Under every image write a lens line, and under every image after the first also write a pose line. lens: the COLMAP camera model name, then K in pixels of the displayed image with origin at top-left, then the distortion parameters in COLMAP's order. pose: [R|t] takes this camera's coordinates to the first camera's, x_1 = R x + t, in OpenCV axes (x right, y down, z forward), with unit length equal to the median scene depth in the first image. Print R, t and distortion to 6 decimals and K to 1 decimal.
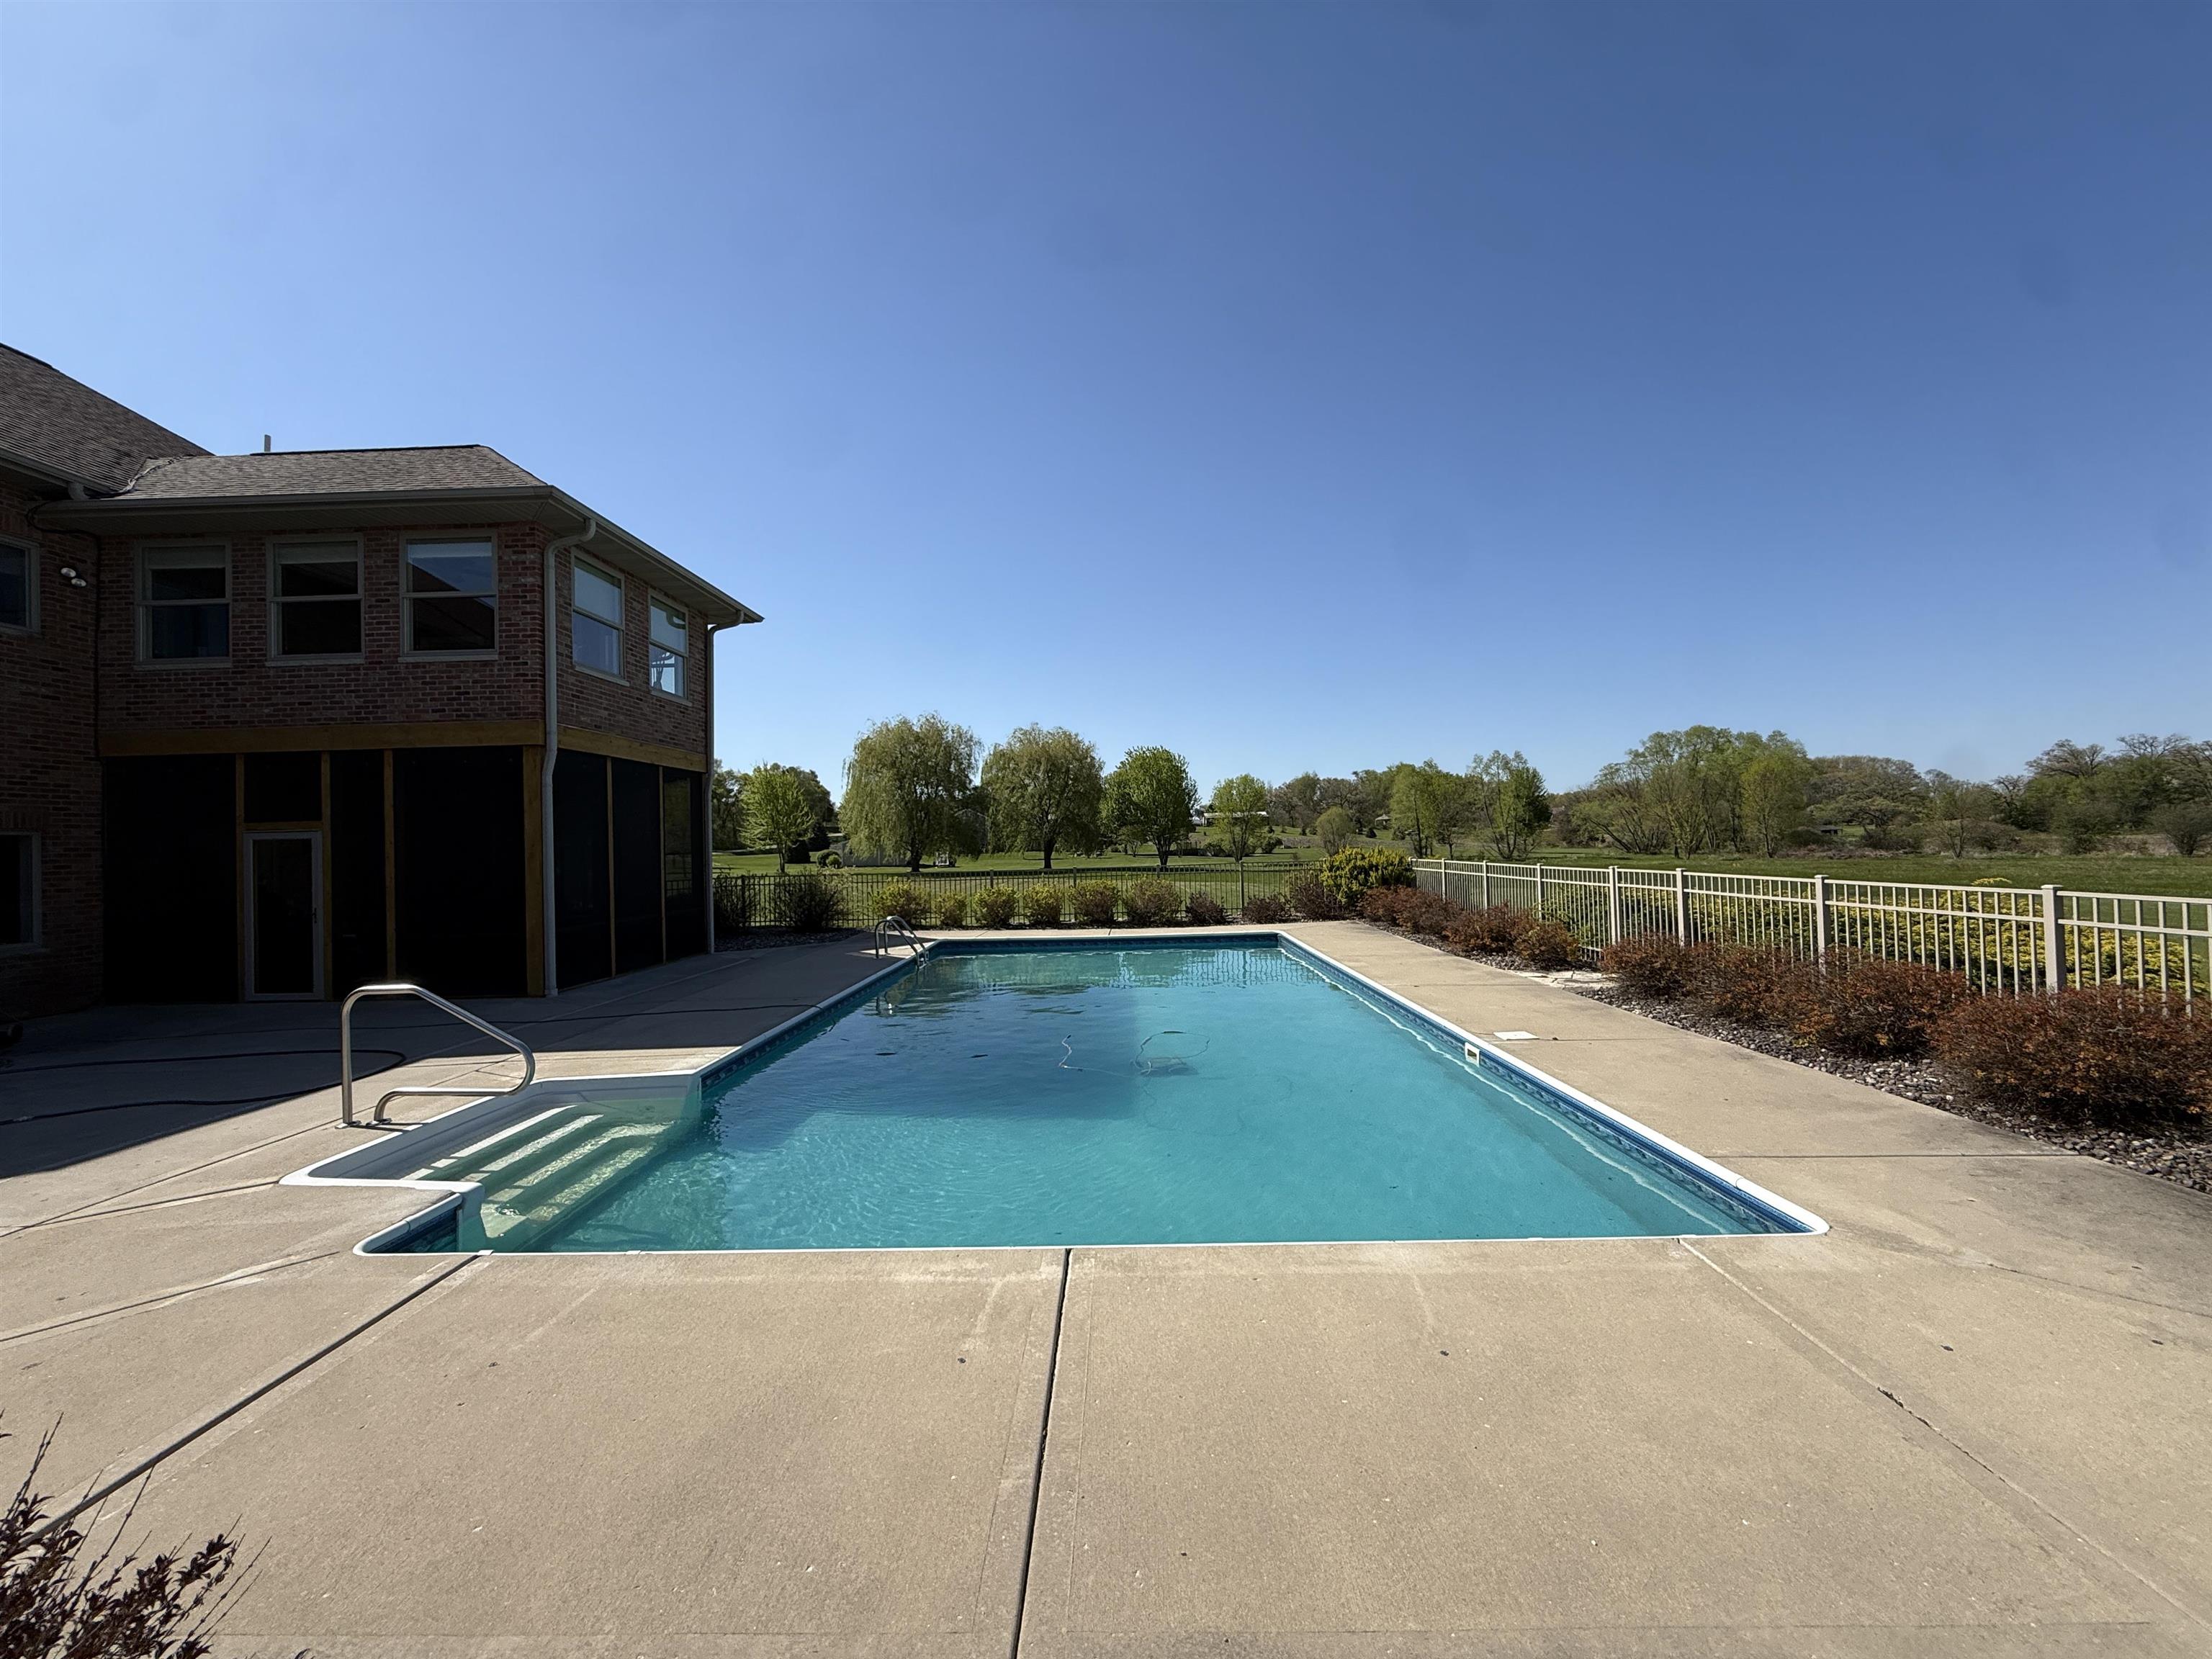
lens RADIAL K [[877.3, 0, 1101.0], [0, 877.3, 835.8], [0, 0, 1]] dist [0.000292, -0.000037]
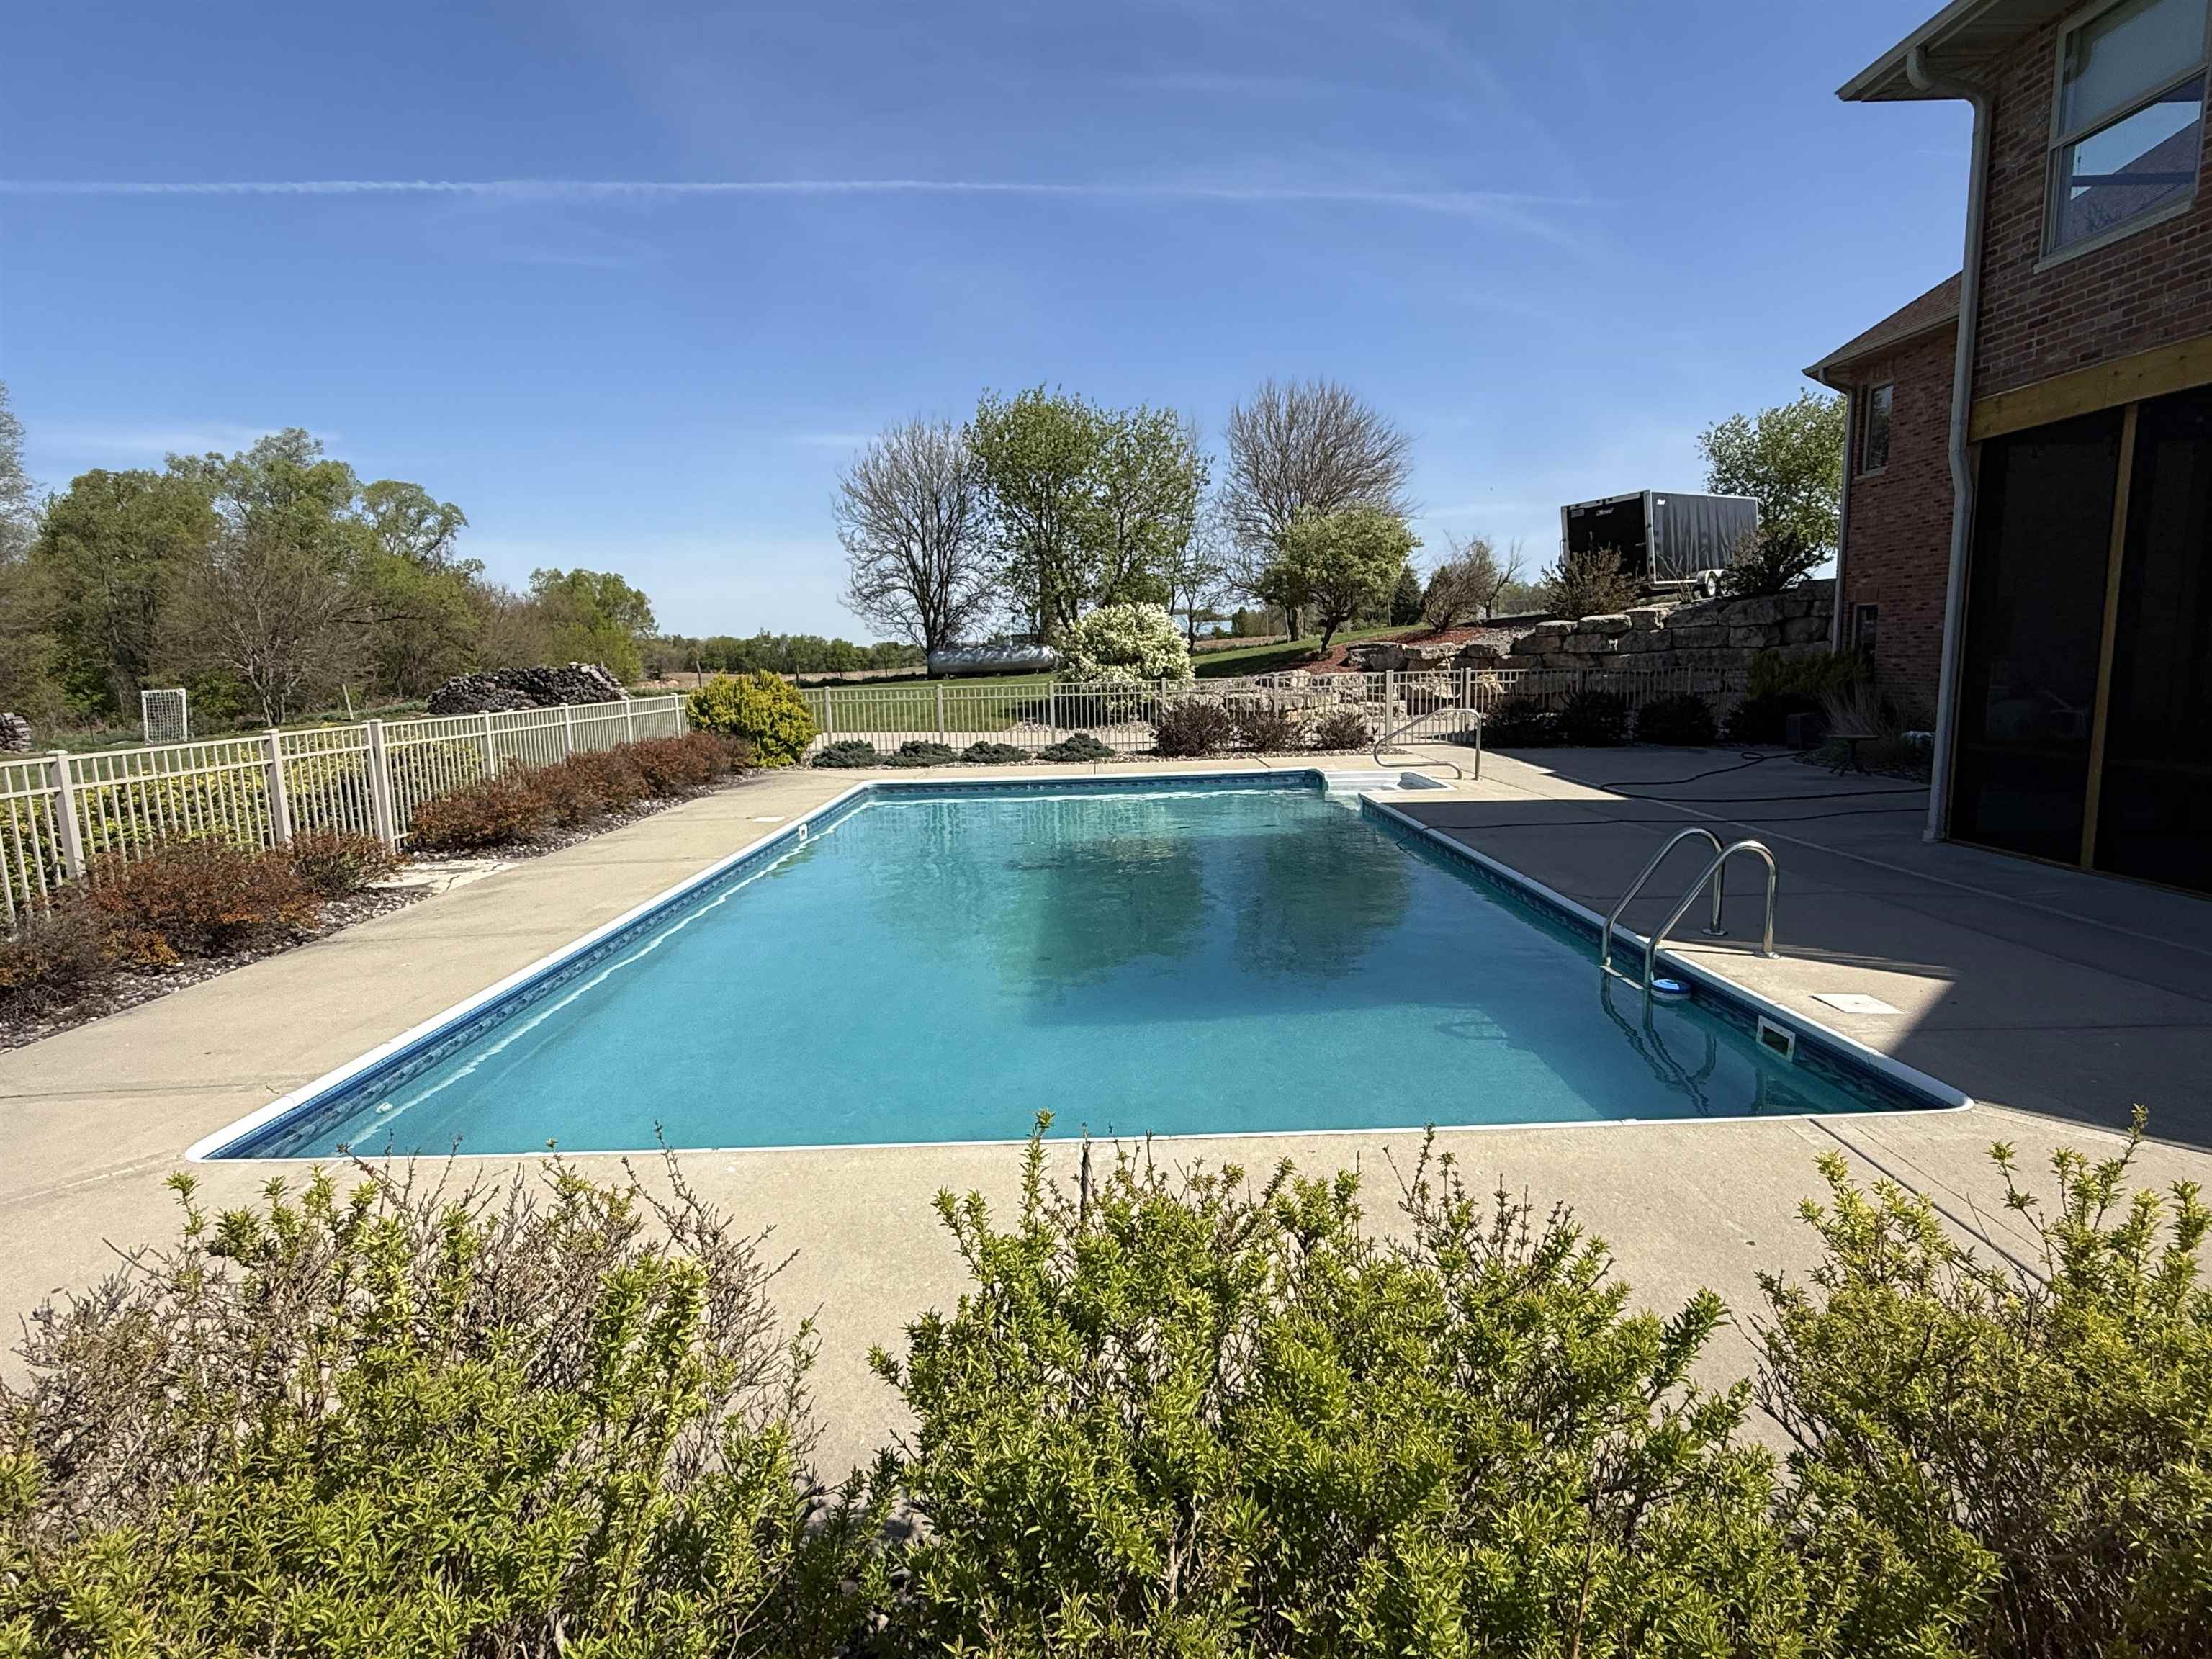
lens RADIAL K [[1187.1, 0, 1106.0], [0, 1187.1, 829.5], [0, 0, 1]] dist [0.000686, -0.000829]
pose [[-0.998204, 0.055453, -0.022646, 0.007095], [0.051833, 0.989156, 0.137417, 0.016825], [0.030021, 0.135996, -0.990254, 1.560897]]
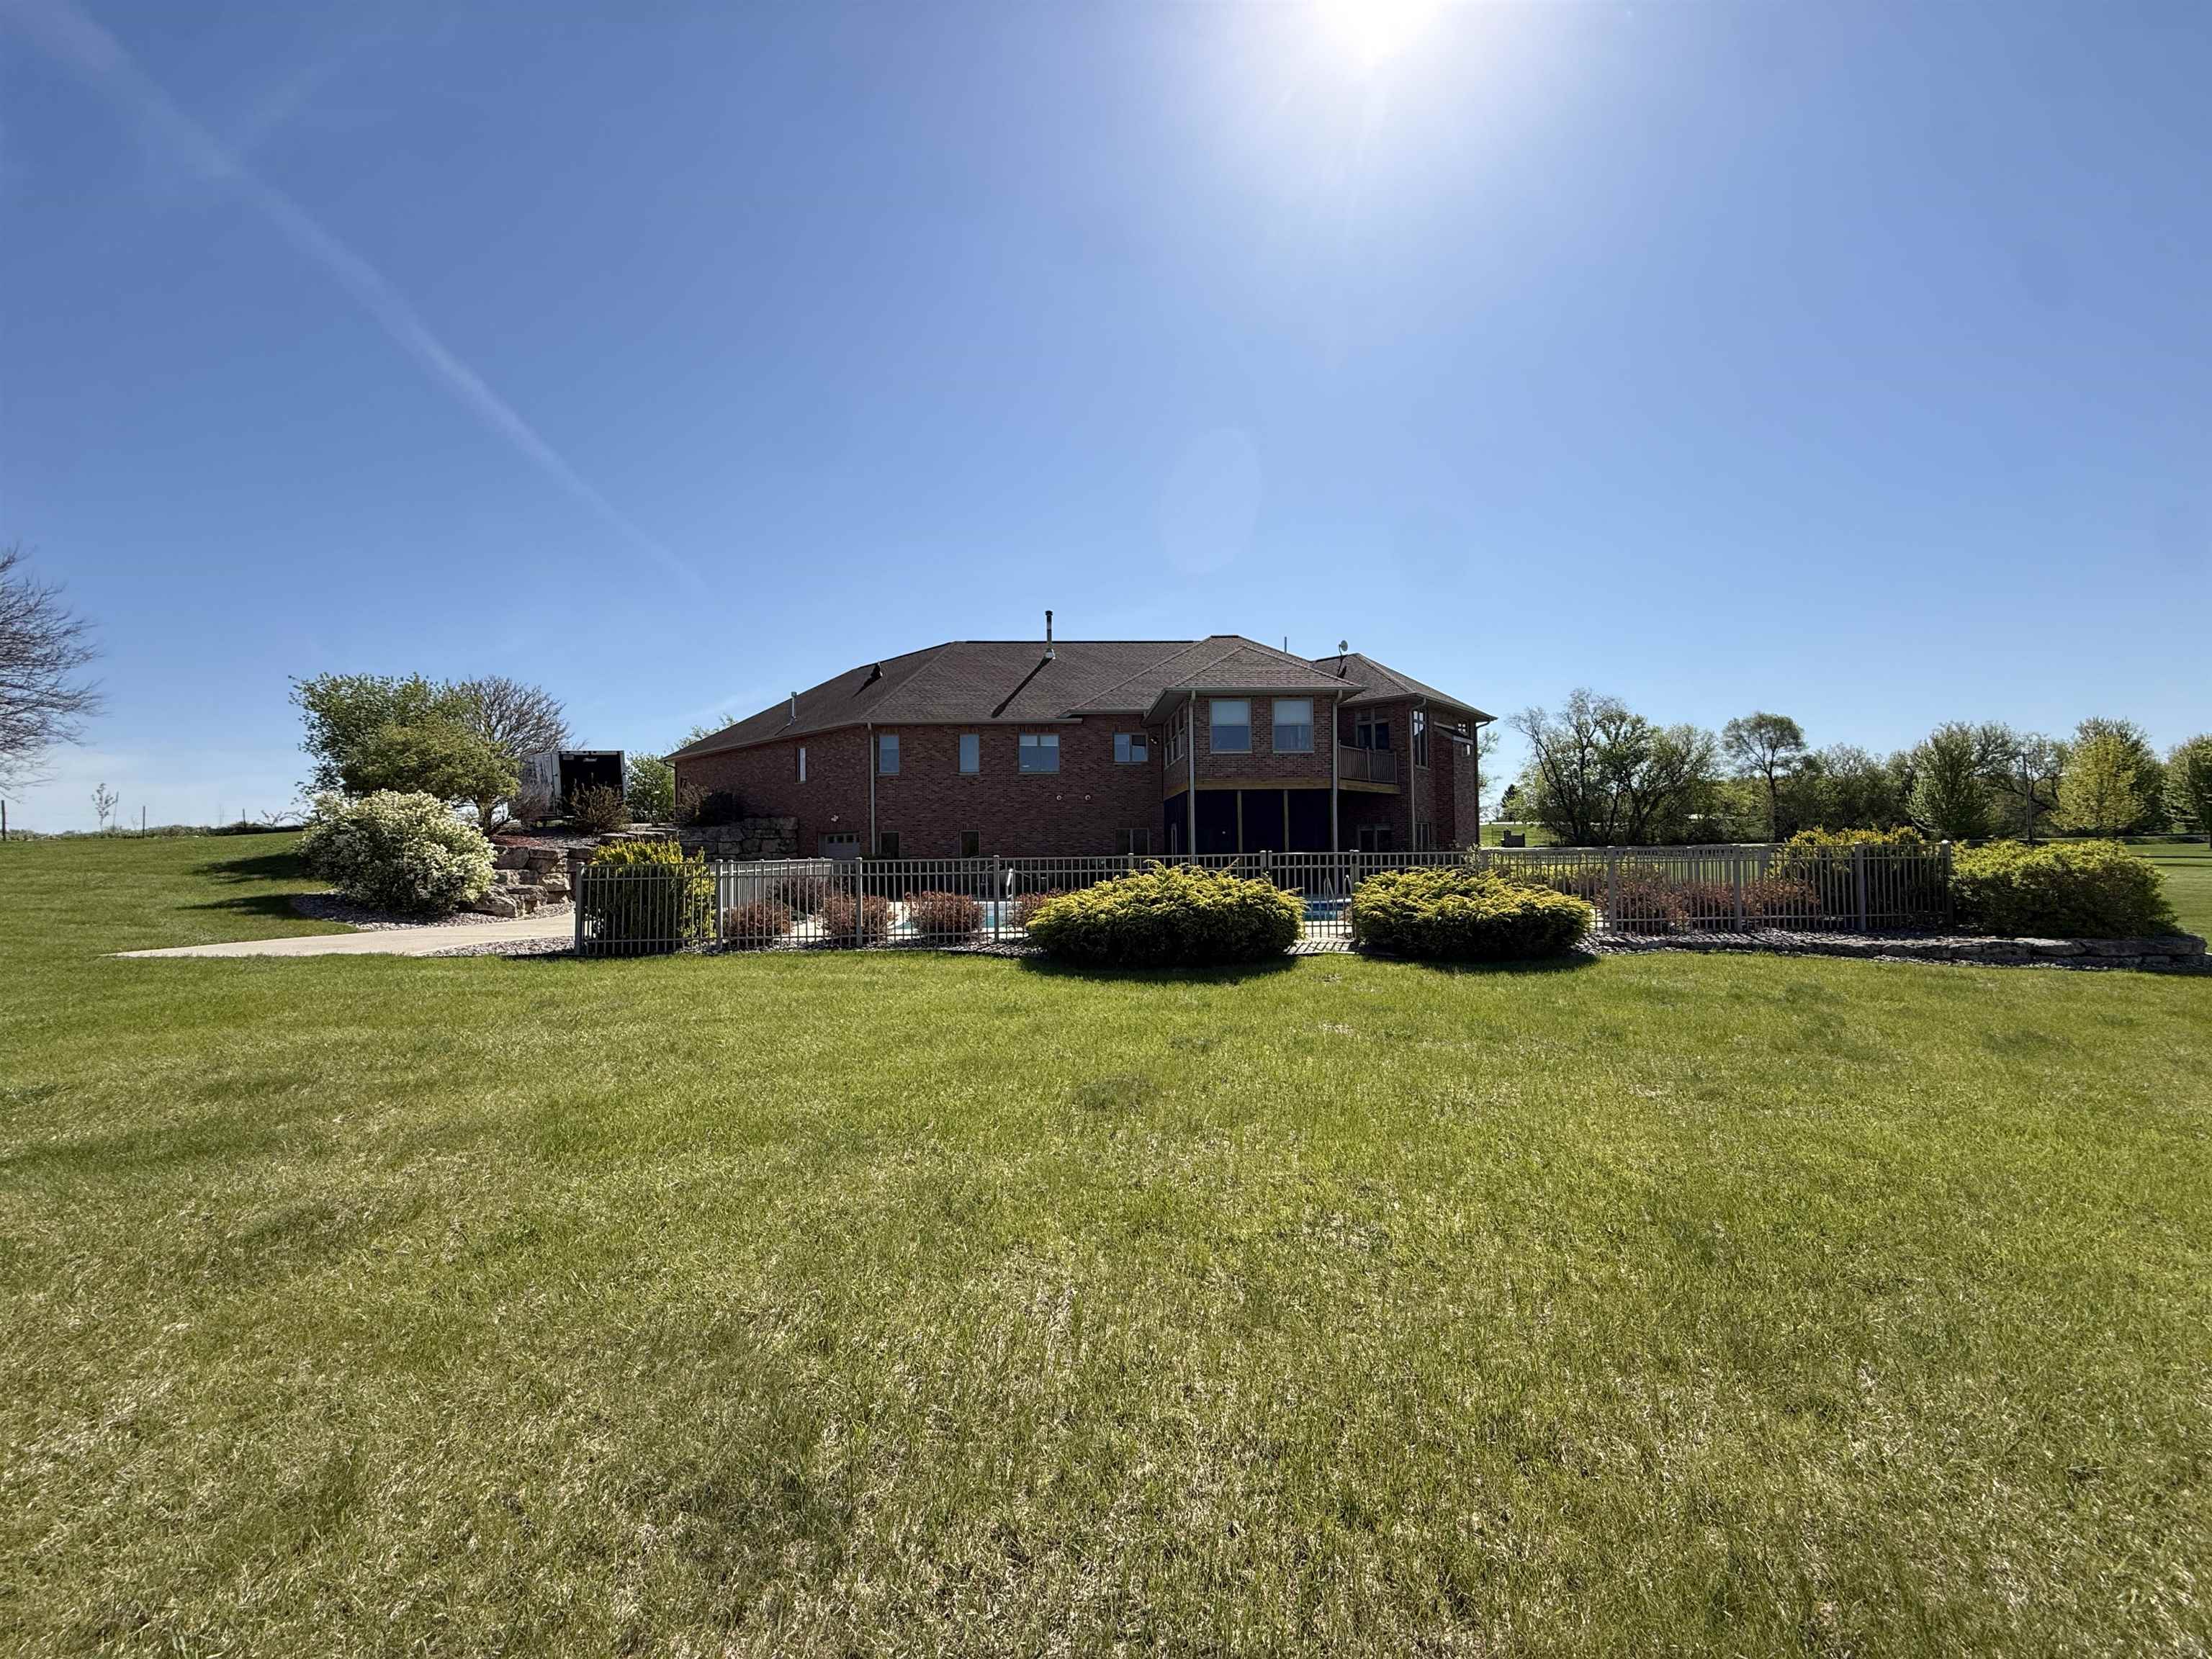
lens RADIAL K [[877.3, 0, 1101.0], [0, 877.3, 835.8], [0, 0, 1]] dist [0.000292, -0.000037]
pose [[0.082196, 0.004599, -0.996606, 1.429629], [0.023200, 0.999710, 0.006526, -0.001396], [0.996346, -0.023657, 0.082066, 0.474781]]
